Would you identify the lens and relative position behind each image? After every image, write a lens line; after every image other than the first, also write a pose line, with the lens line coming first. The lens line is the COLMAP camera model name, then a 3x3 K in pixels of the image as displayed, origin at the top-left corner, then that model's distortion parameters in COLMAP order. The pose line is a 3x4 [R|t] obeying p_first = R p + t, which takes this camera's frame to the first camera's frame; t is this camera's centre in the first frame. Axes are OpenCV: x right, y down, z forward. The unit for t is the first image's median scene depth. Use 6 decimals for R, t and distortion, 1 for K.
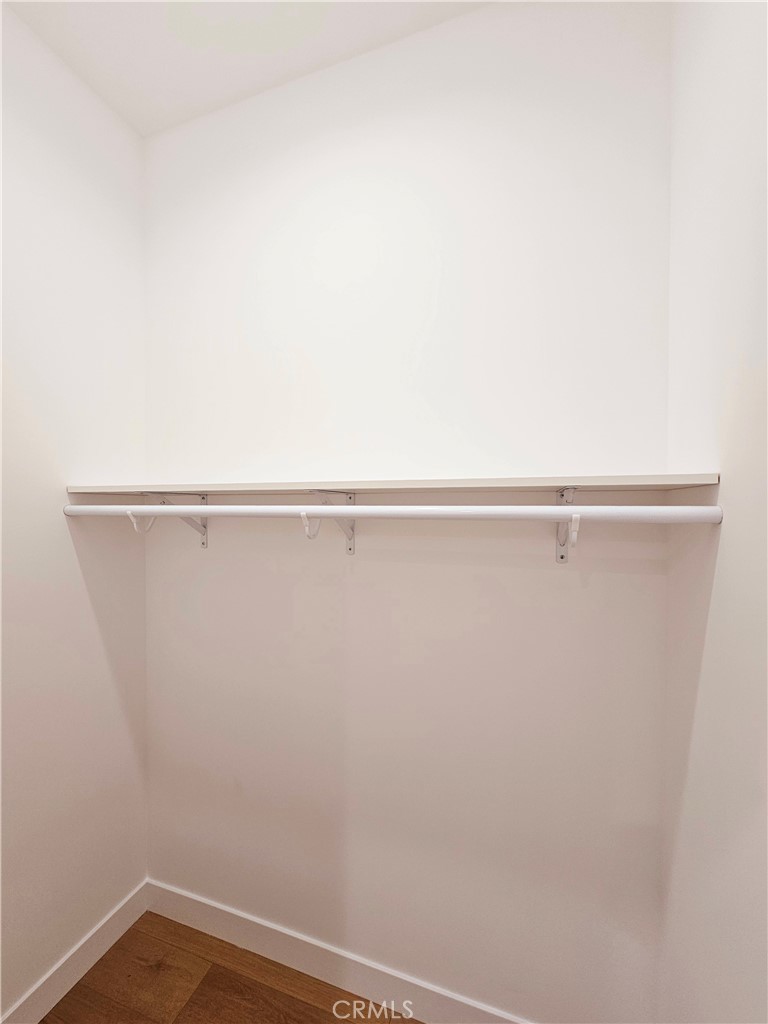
lens RADIAL K [[420.1, 0, 381.8], [0, 420.1, 517.5], [0, 0, 1]] dist [-0.005619, 0.002215]
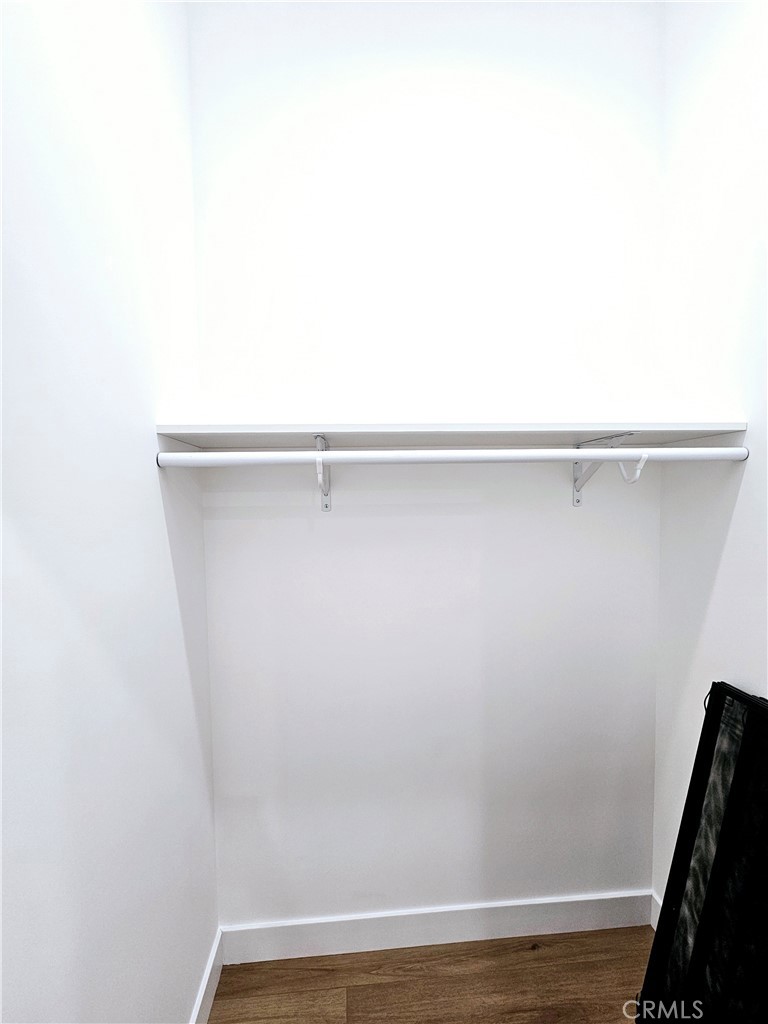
lens RADIAL K [[420.1, 0, 382.9], [0, 420.1, 510.0], [0, 0, 1]] dist [-0.005619, 0.002215]
pose [[0.916613, -0.065583, 0.394359, -0.690088], [0.021587, 0.993133, 0.114985, -0.005916], [-0.399192, -0.096883, 0.911734, 0.176814]]
